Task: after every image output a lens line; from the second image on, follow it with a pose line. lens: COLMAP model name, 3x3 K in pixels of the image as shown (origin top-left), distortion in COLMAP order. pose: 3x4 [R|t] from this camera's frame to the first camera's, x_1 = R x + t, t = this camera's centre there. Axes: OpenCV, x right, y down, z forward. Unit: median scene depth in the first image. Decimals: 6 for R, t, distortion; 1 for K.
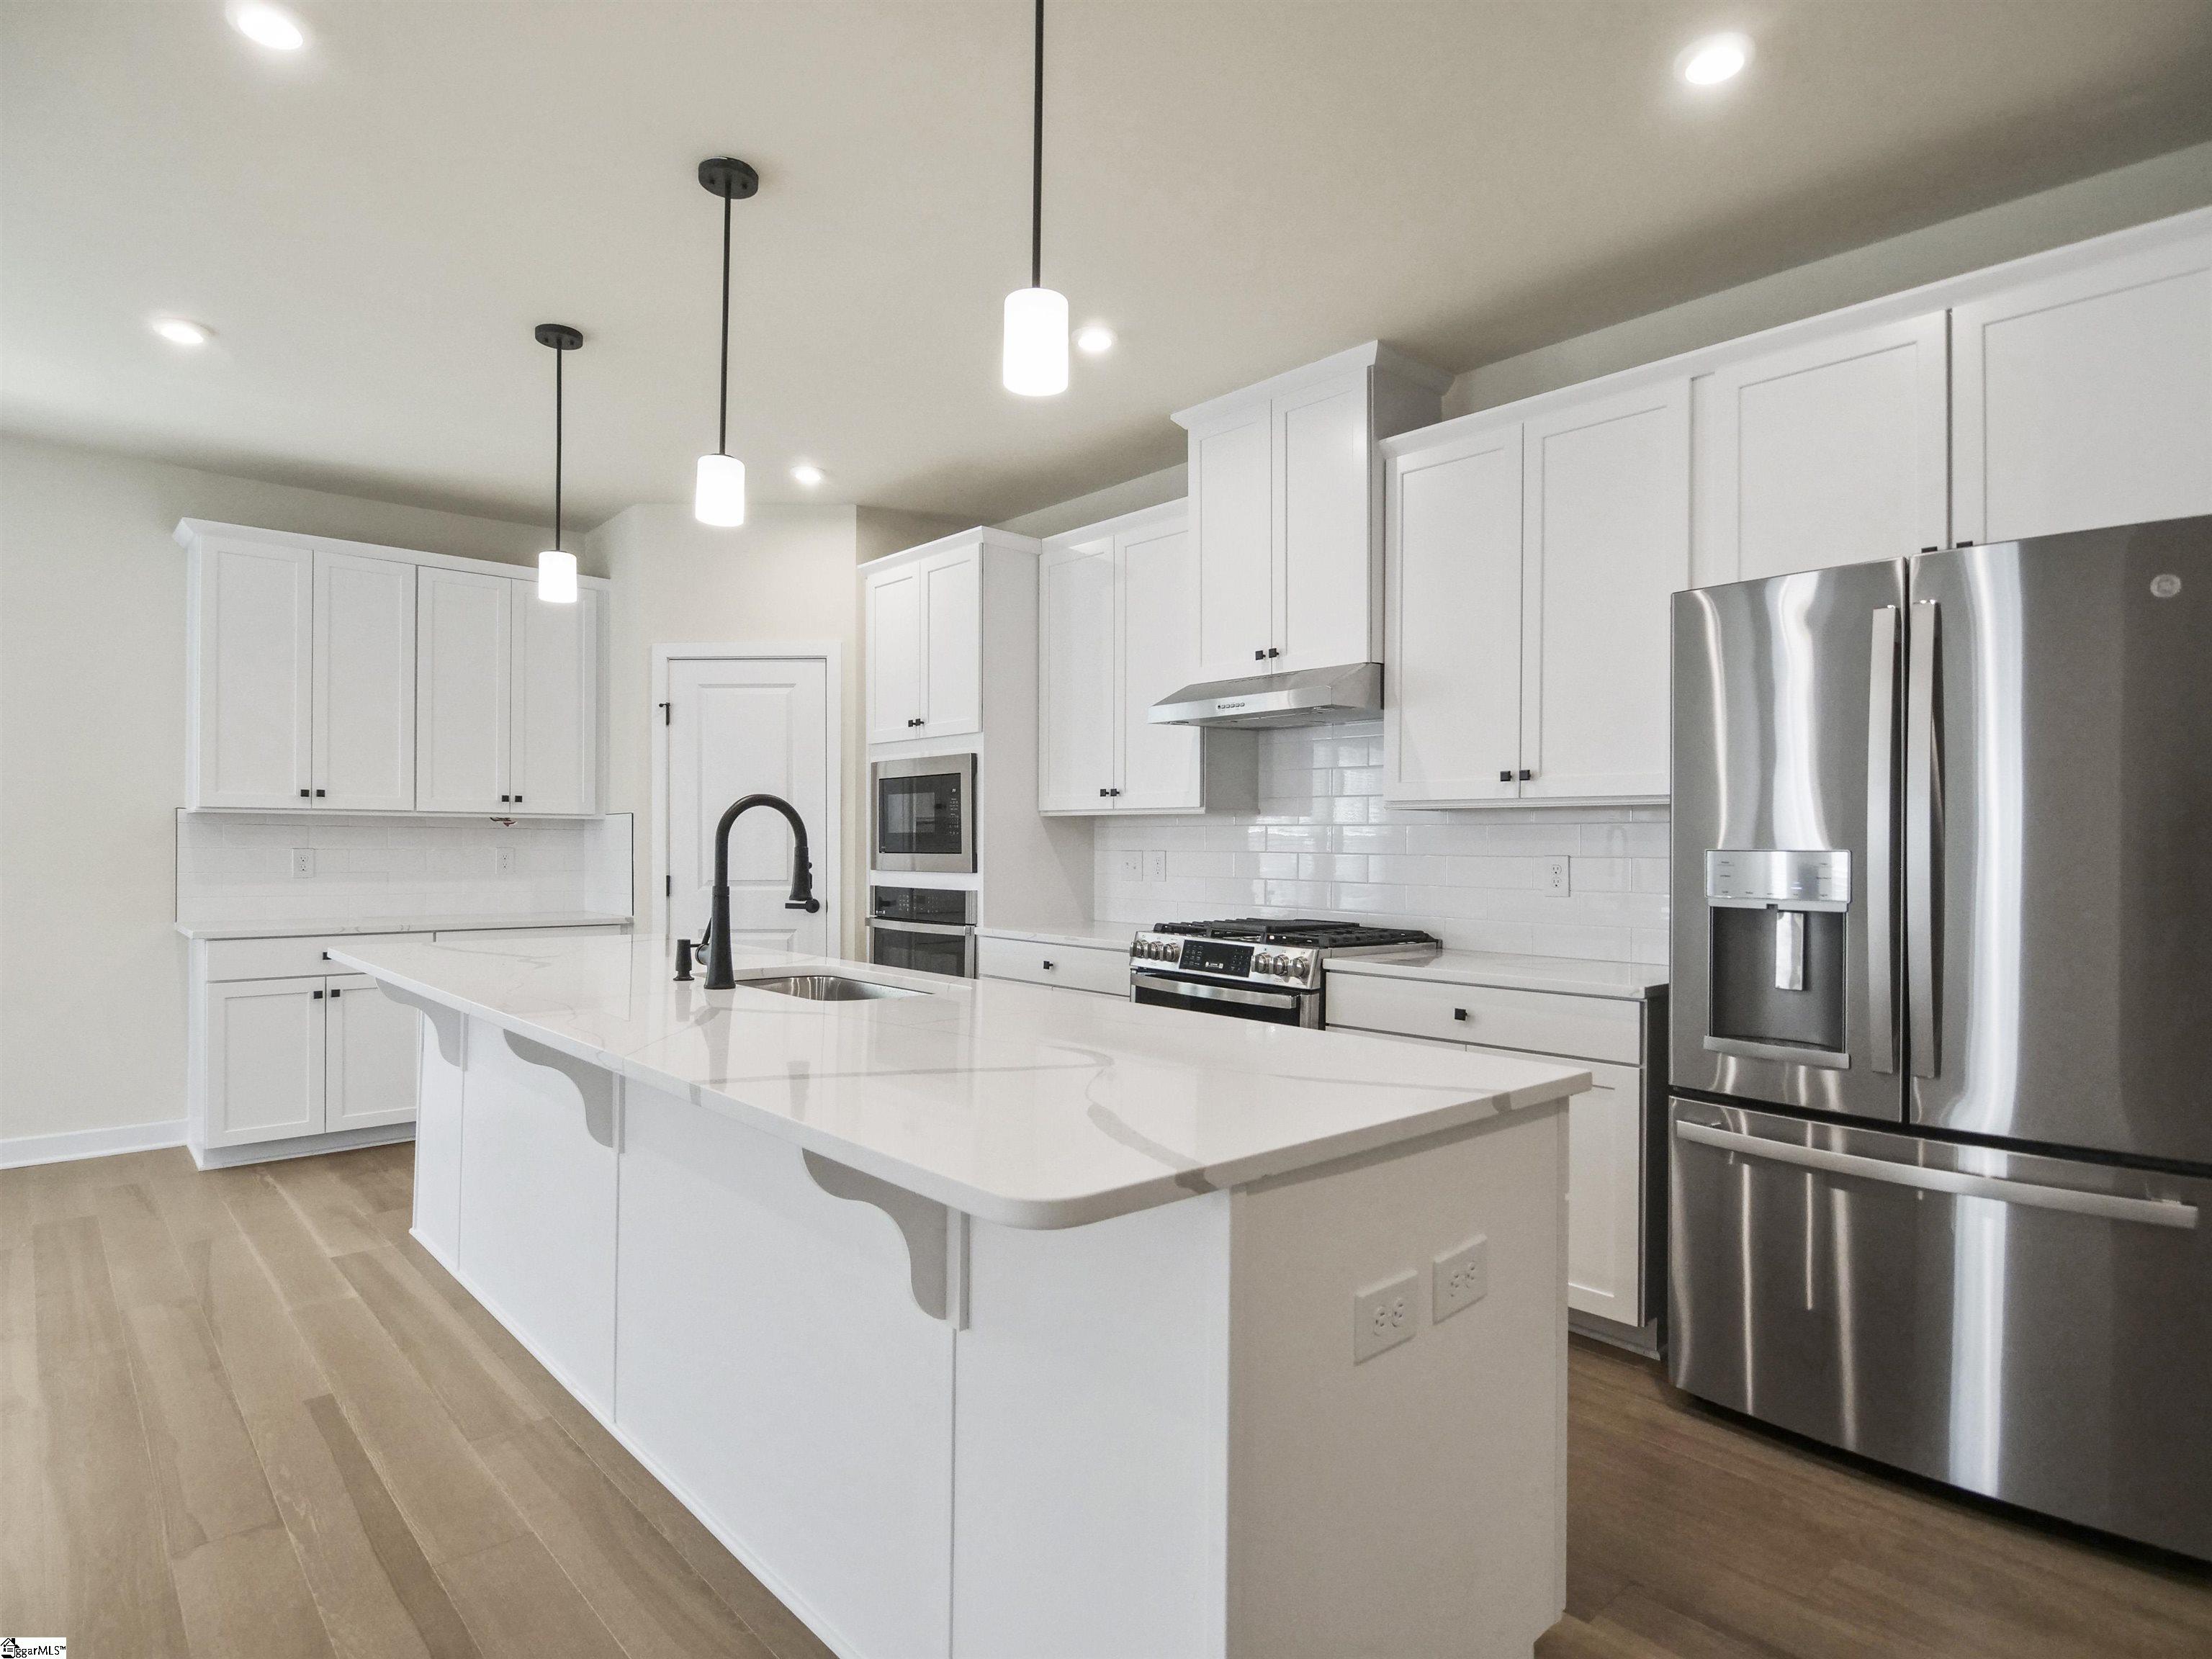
lens RADIAL K [[1207.1, 0, 1088.3], [0, 1207.1, 839.8], [0, 0, 1]] dist [-0.003165, -0.007789]
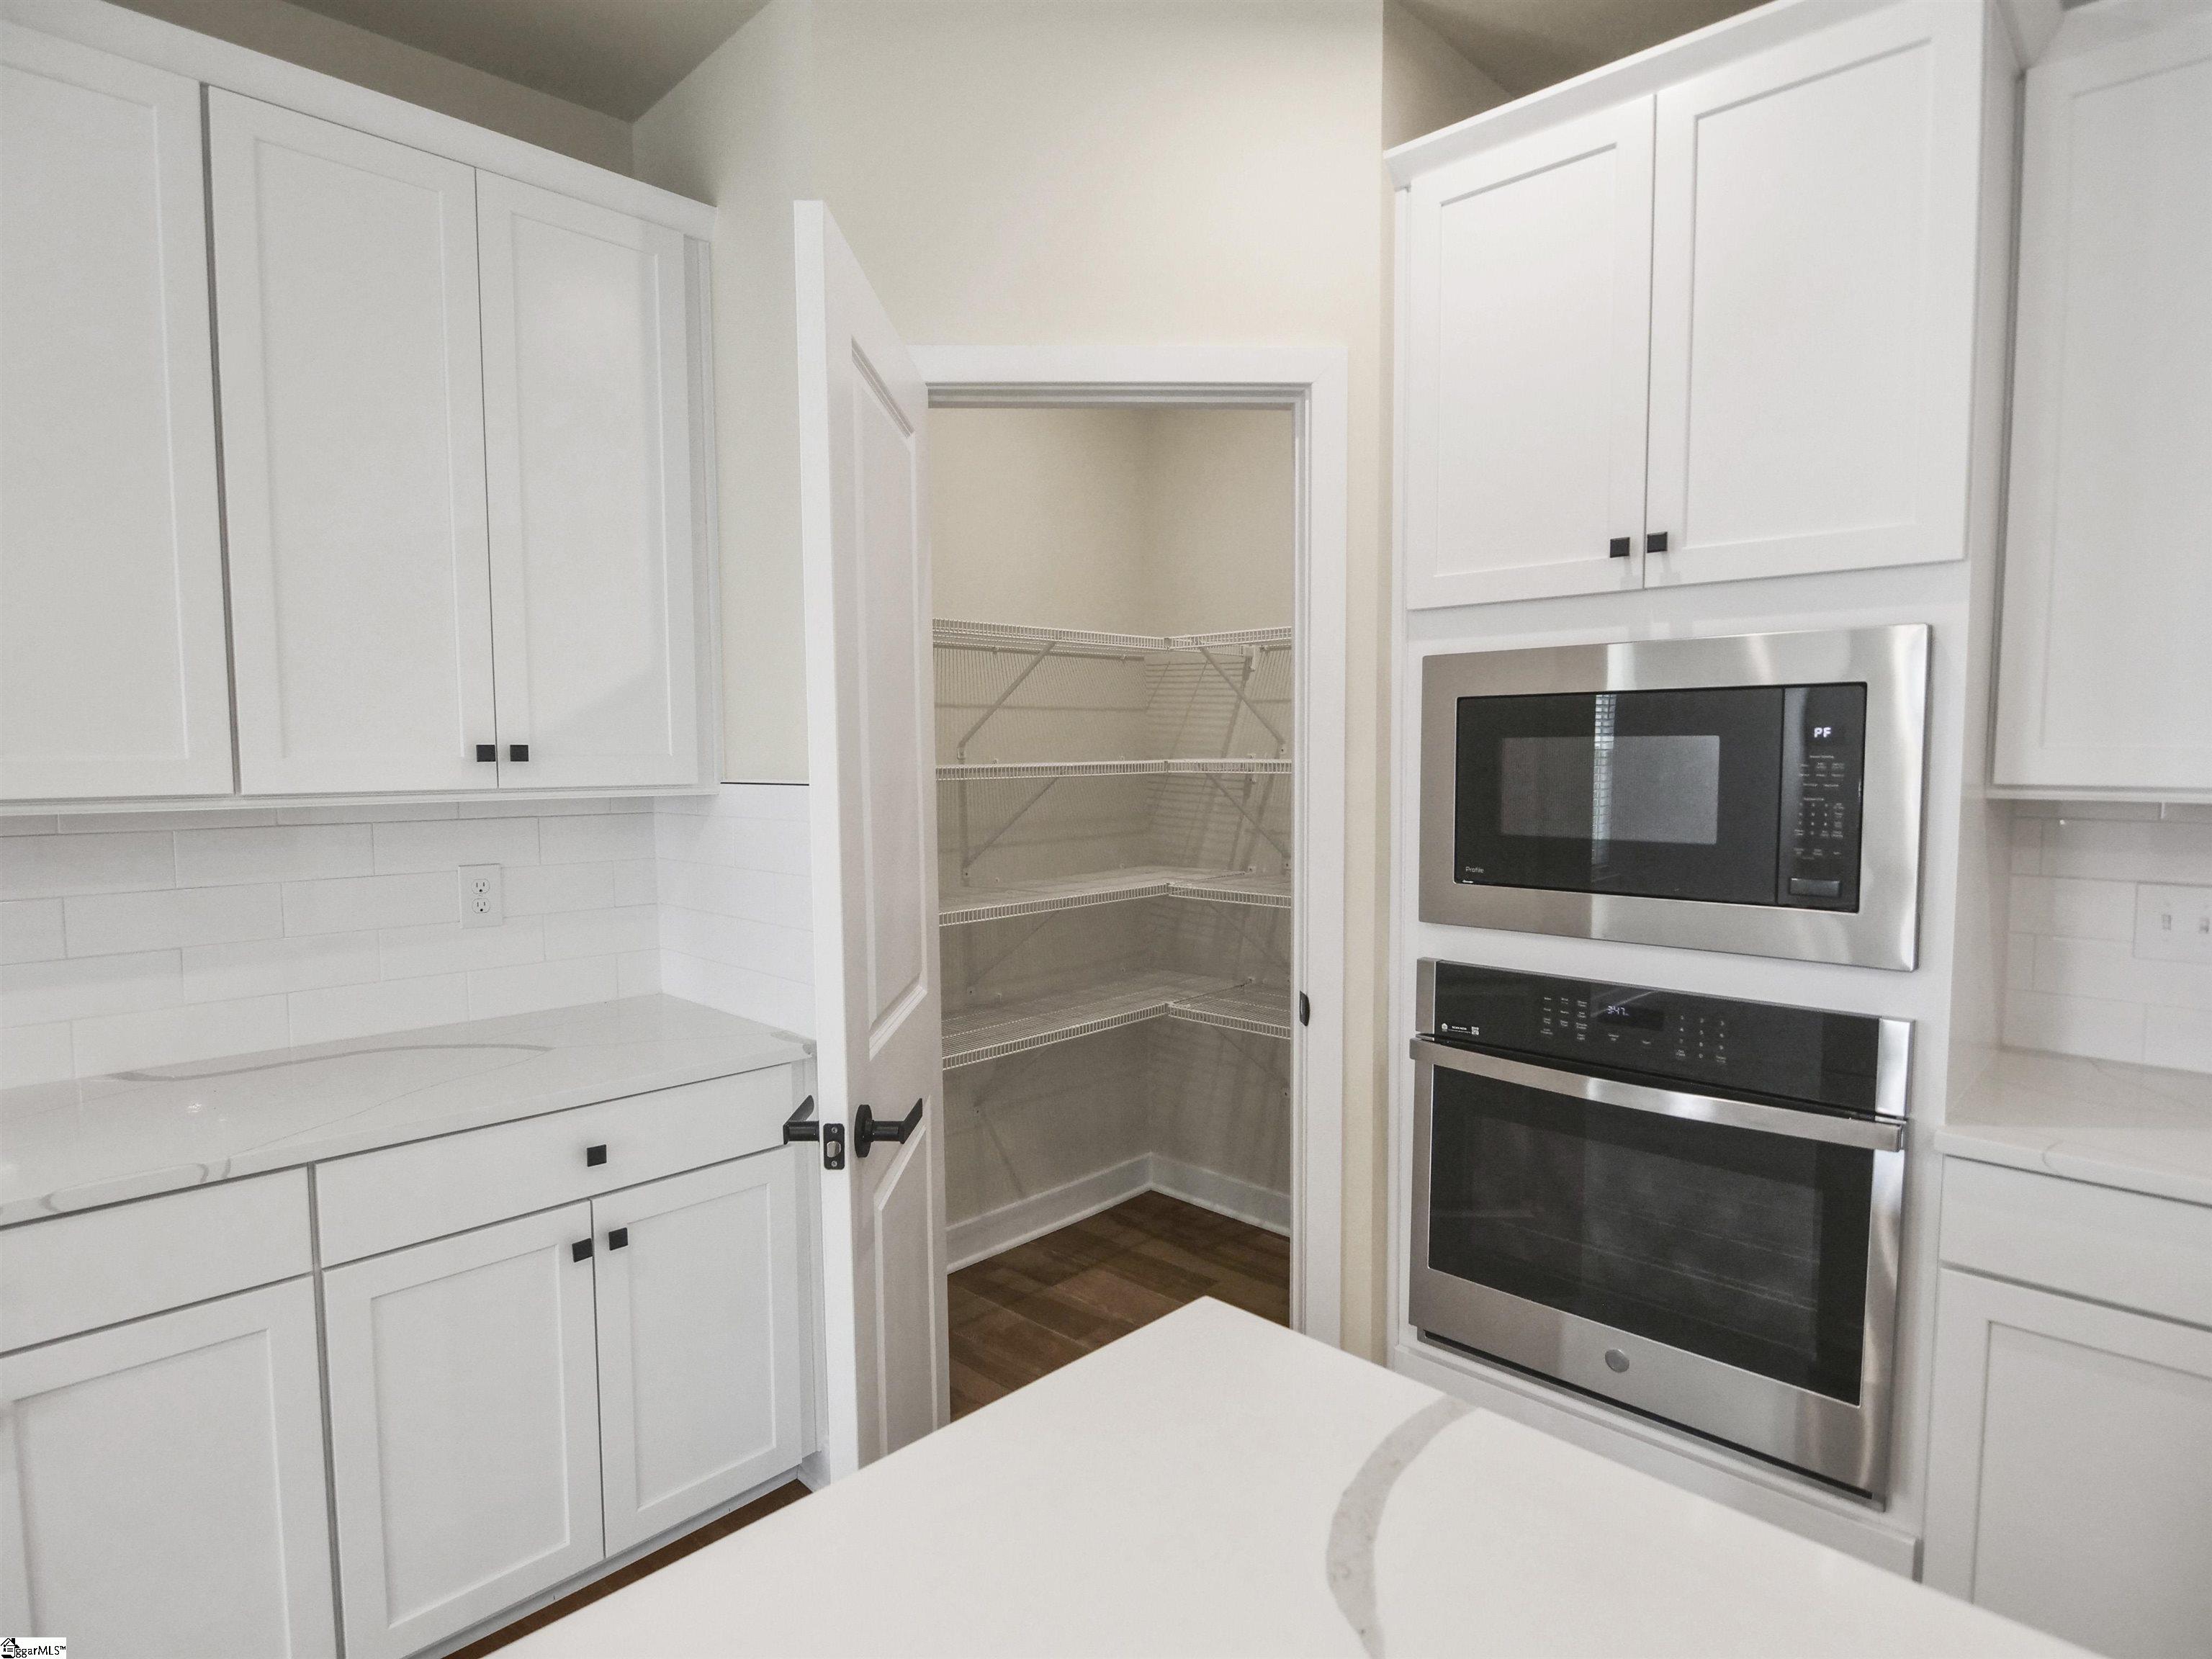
lens RADIAL K [[1207.1, 0, 1088.3], [0, 1207.1, 839.8], [0, 0, 1]] dist [-0.003165, -0.007789]
pose [[0.997697, -0.016845, 0.065708, -0.322559], [0.011989, 0.997215, 0.073609, -0.034943], [-0.066765, -0.072652, 0.995120, 0.615086]]
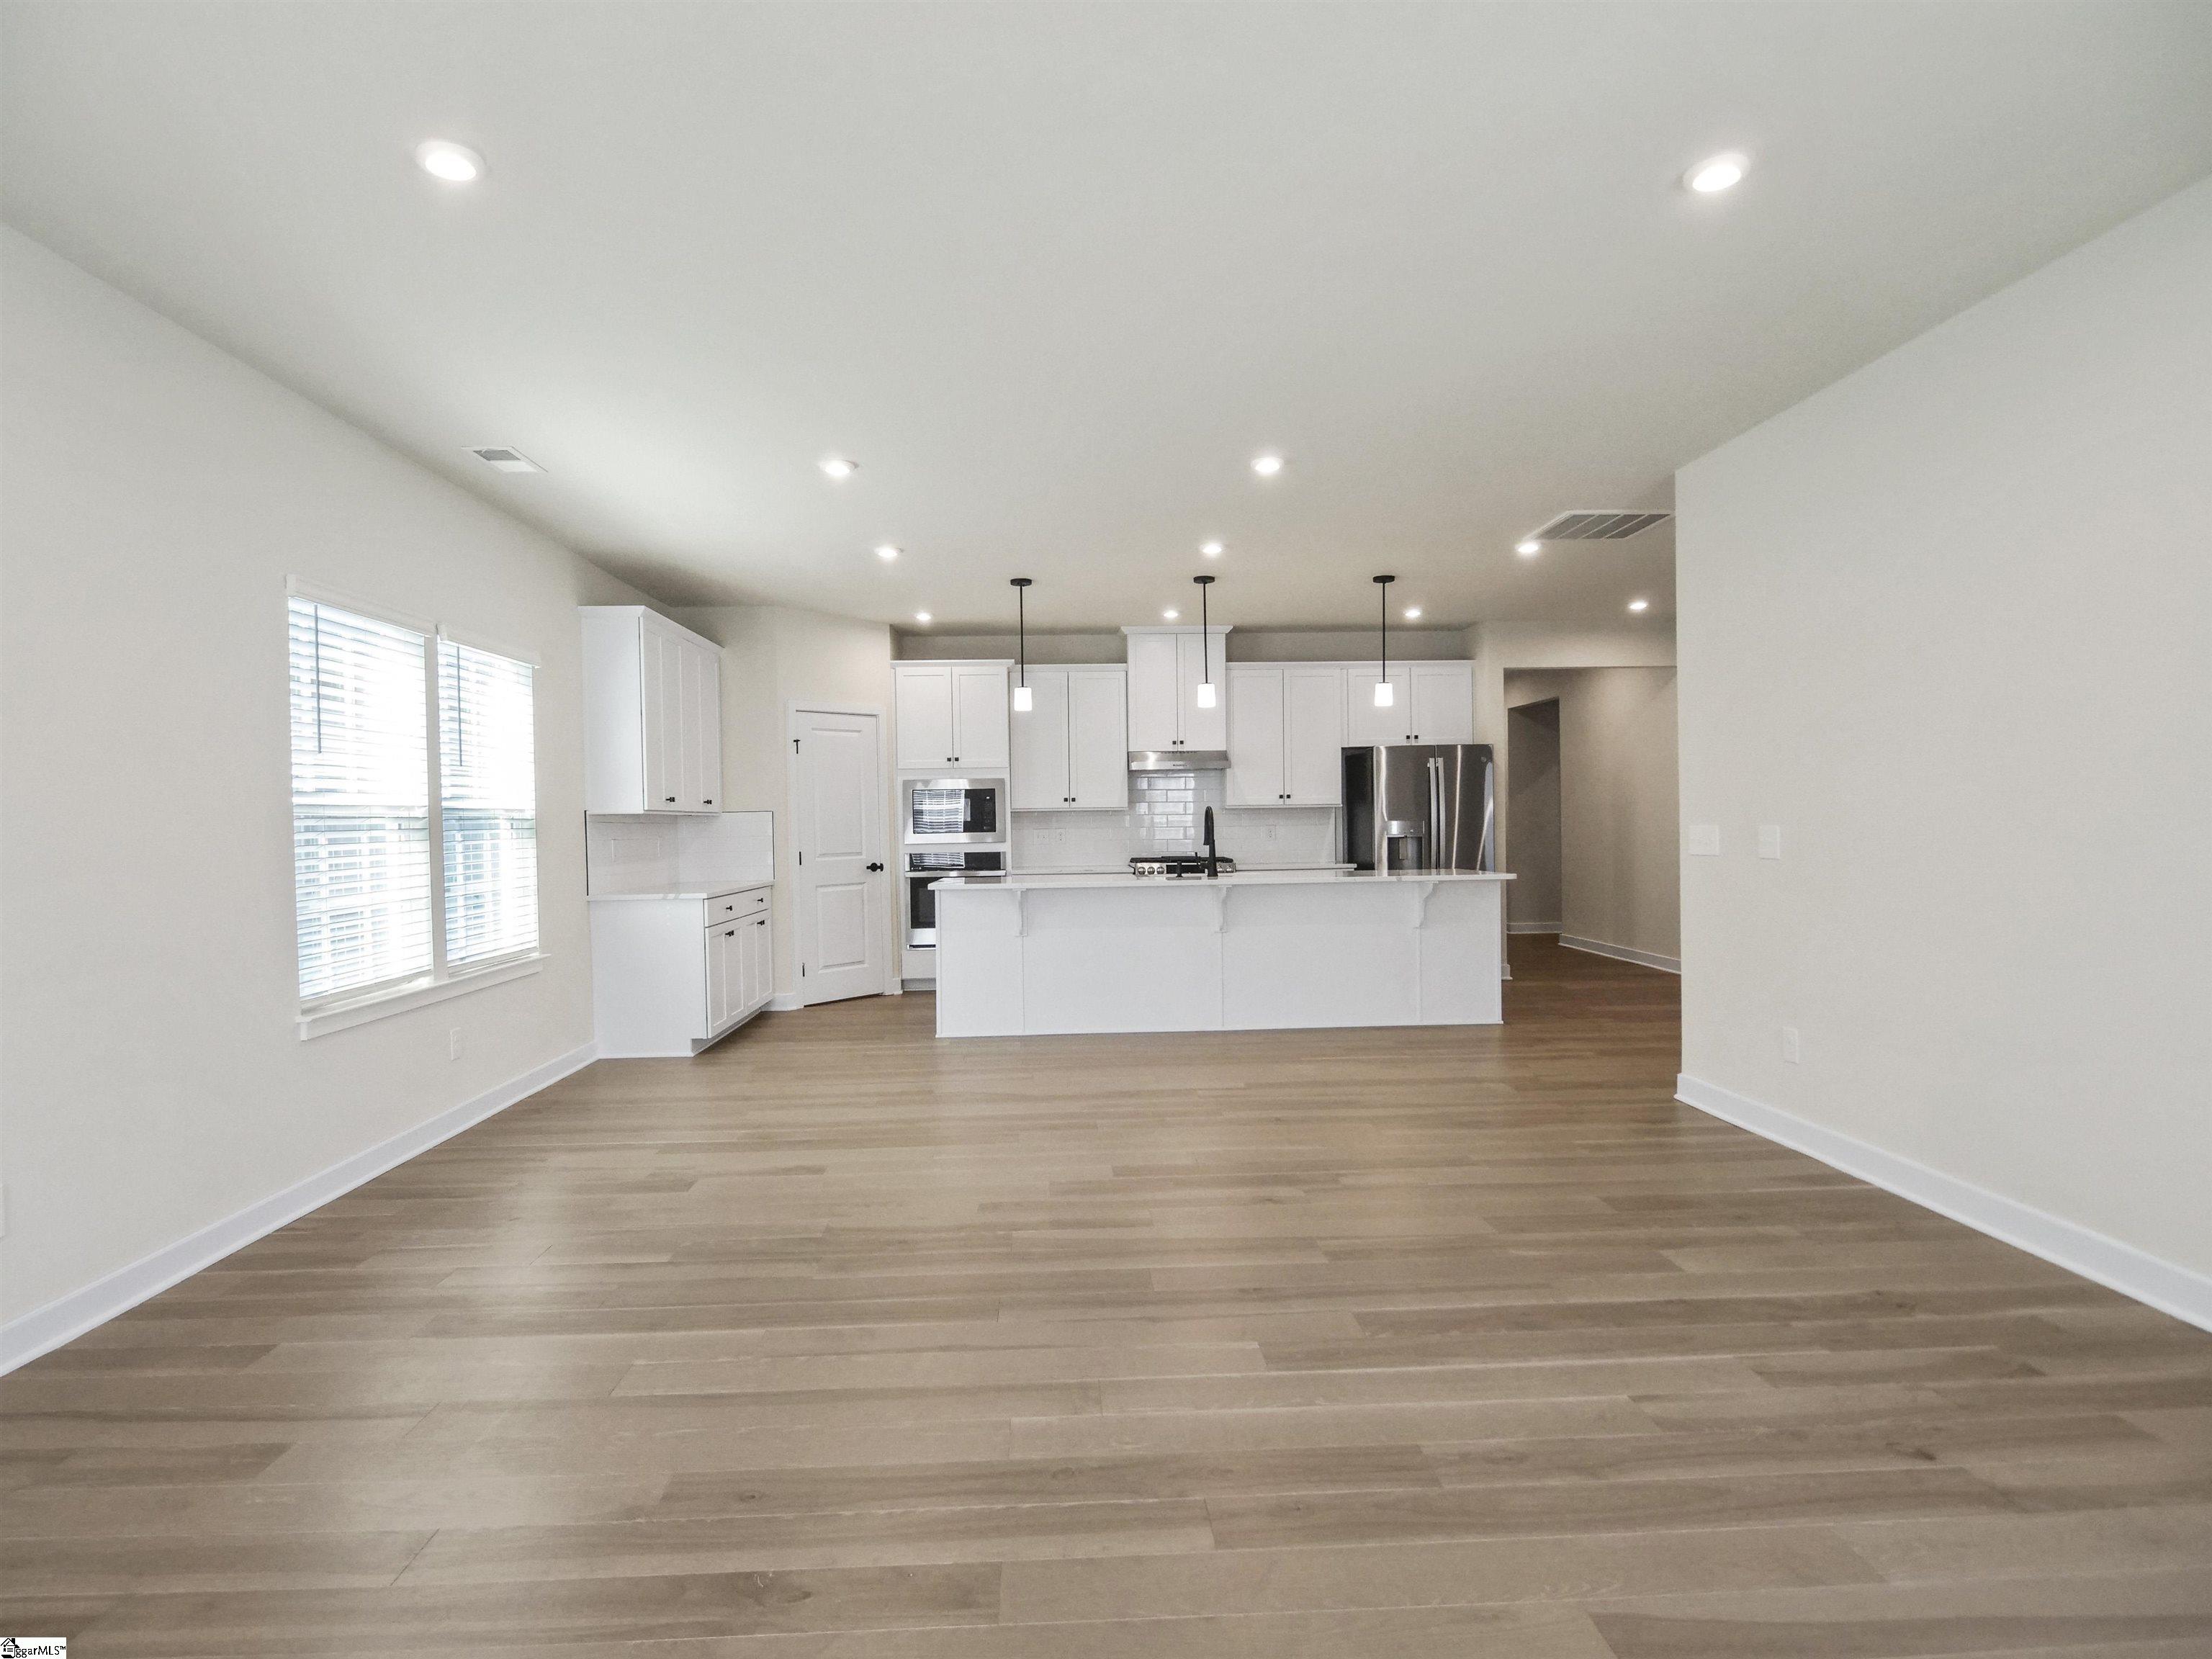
lens RADIAL K [[1207.1, 0, 1088.3], [0, 1207.1, 839.8], [0, 0, 1]] dist [-0.003165, -0.007789]
pose [[0.619286, -0.030724, 0.784564, -1.353314], [0.016262, 0.999522, 0.026305, -0.021736], [-0.784997, -0.003532, 0.619490, -0.238157]]
